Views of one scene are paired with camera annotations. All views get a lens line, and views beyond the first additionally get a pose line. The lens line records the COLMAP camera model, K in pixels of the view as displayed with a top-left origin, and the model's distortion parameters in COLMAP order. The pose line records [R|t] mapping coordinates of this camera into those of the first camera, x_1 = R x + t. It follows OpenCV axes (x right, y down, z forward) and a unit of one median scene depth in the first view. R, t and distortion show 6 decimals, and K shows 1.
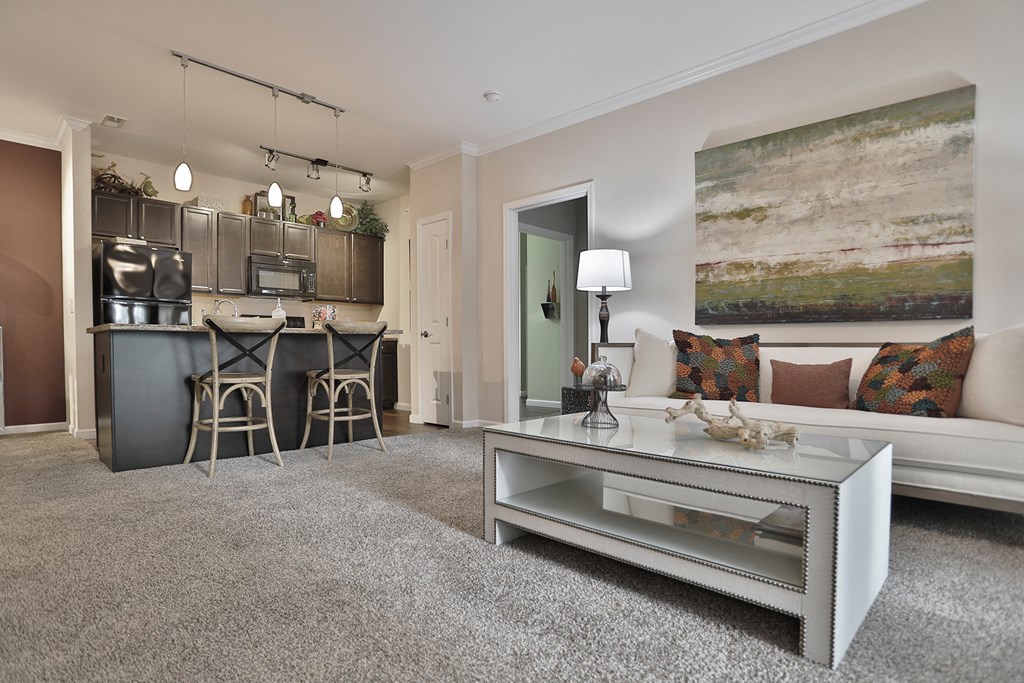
lens RADIAL K [[523.7, 0, 503.4], [0, 523.7, 371.1], [0, 0, 1]] dist [-0.033742, 0.009529]
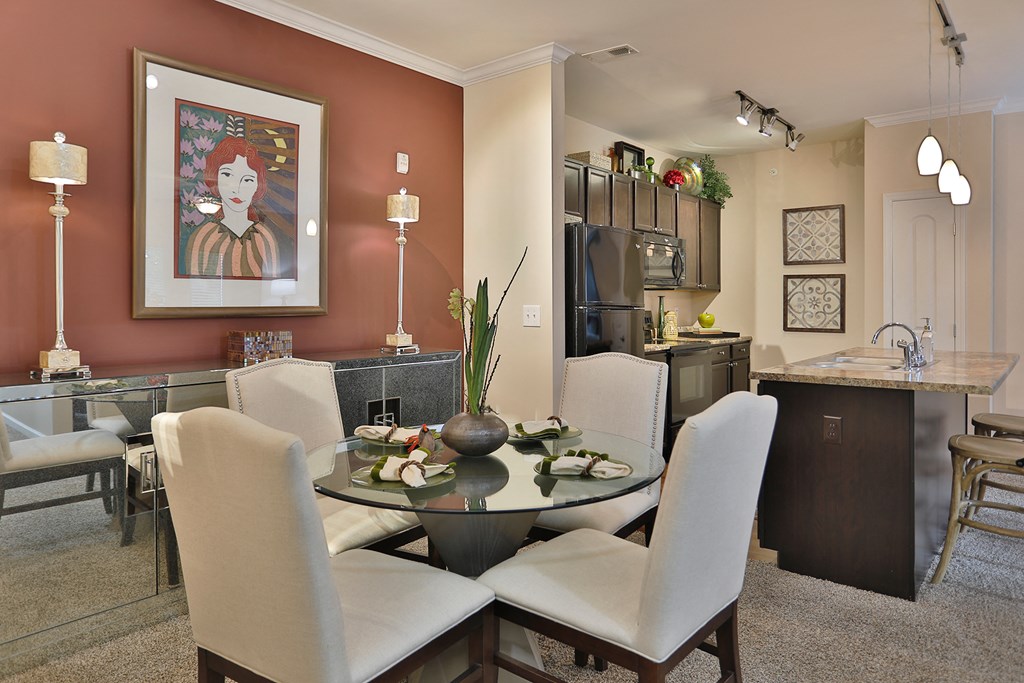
lens RADIAL K [[675.2, 0, 537.1], [0, 675.2, 306.4], [0, 0, 1]] dist [-0.020863, 0.005284]
pose [[0.995127, 0.001326, 0.098594, -0.809641], [0.003458, 0.998825, -0.048333, -0.083389], [-0.098543, 0.048438, 0.993953, 0.091234]]
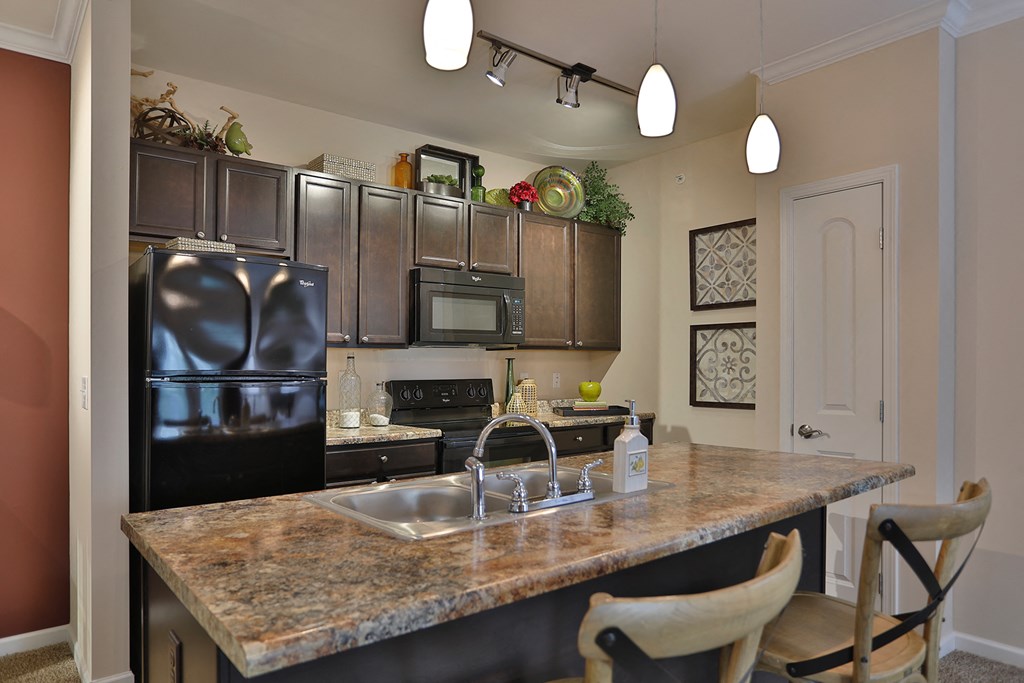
lens RADIAL K [[675.2, 0, 532.0], [0, 675.2, 375.5], [0, 0, 1]] dist [-0.020863, 0.005284]
pose [[0.994523, -0.006895, -0.104292, -0.344519], [0.003011, 0.999298, -0.037355, -0.104122], [0.104476, 0.036836, 0.993845, 0.403670]]
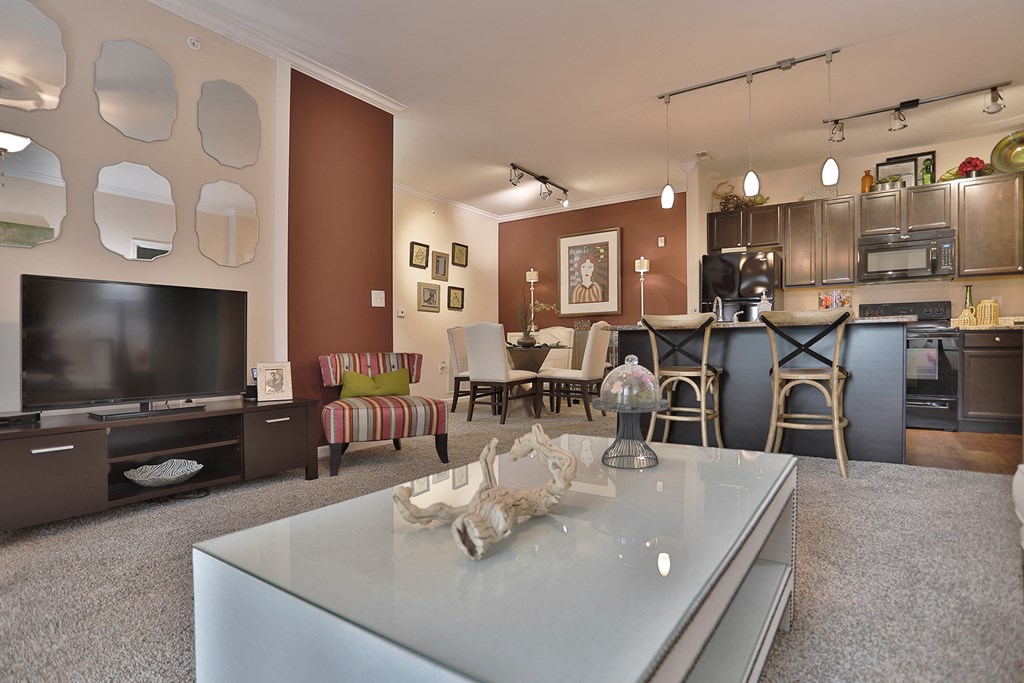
lens RADIAL K [[523.7, 0, 516.0], [0, 523.7, 343.3], [0, 0, 1]] dist [-0.033742, 0.009529]
pose [[0.192223, -0.001014, -0.981351, 0.303452], [-0.037629, 0.999256, -0.008404, -0.013870], [0.980630, 0.038543, 0.192042, 0.291117]]
